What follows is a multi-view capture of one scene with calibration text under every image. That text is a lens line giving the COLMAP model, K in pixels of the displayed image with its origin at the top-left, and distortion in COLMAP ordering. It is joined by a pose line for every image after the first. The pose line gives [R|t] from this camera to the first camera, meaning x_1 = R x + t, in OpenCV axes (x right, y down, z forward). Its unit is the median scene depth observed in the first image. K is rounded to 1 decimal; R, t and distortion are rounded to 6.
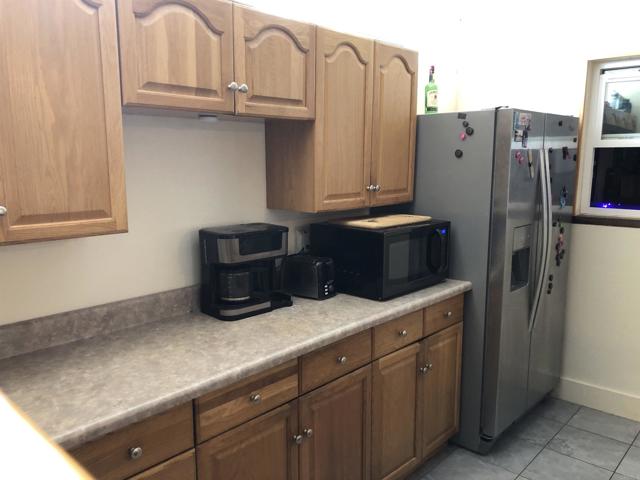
lens RADIAL K [[528.6, 0, 317.9], [0, 528.6, 250.9], [0, 0, 1]] dist [0.029698, -0.031850]
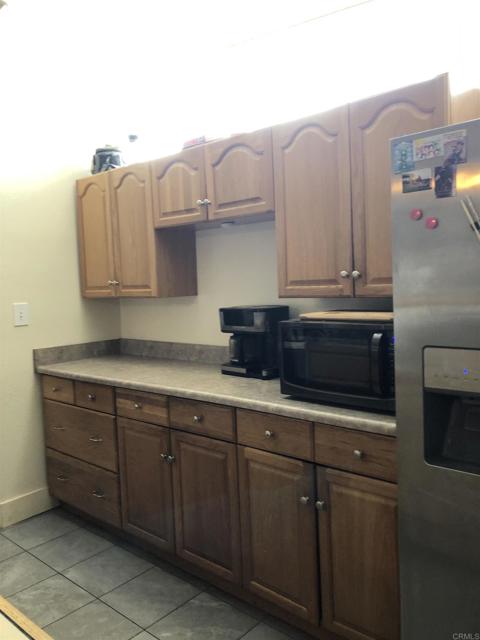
lens RADIAL K [[528.6, 0, 240.3], [0, 528.6, 318.9], [0, 0, 1]] dist [0.029698, -0.031850]
pose [[0.008536, 0.075442, -0.997114, 1.063172], [-0.134571, 0.988166, 0.073613, -0.099211], [0.990867, 0.133554, 0.018587, 0.927302]]
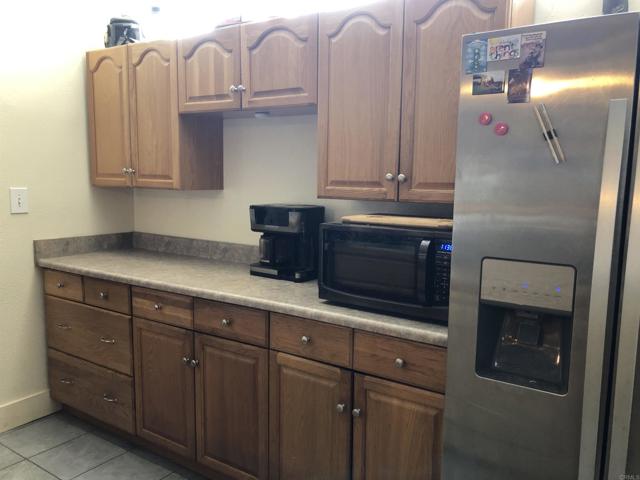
lens RADIAL K [[528.6, 0, 323.0], [0, 528.6, 253.0], [0, 0, 1]] dist [0.029698, -0.031850]
pose [[0.150546, 0.147240, -0.977577, 1.006893], [-0.189259, 0.974850, 0.117683, -0.091269], [0.970318, 0.167299, 0.174626, 0.870436]]
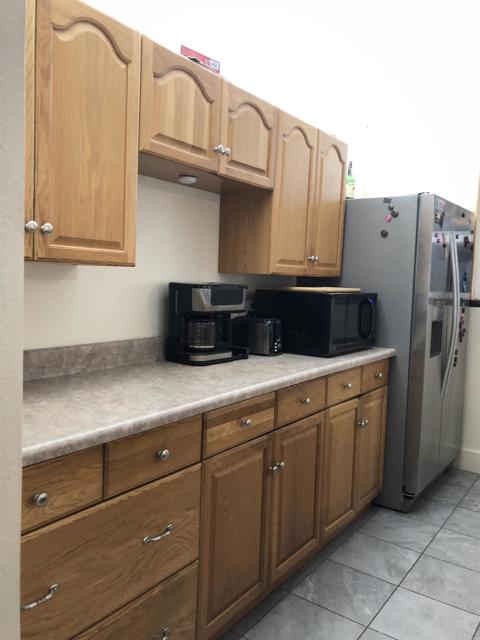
lens RADIAL K [[528.6, 0, 239.5], [0, 528.6, 318.3], [0, 0, 1]] dist [0.029698, -0.031850]
pose [[0.992185, 0.025506, 0.122137, -0.202544], [-0.013832, 0.995334, -0.095496, 0.126510], [-0.124003, 0.093060, 0.987908, -0.065299]]
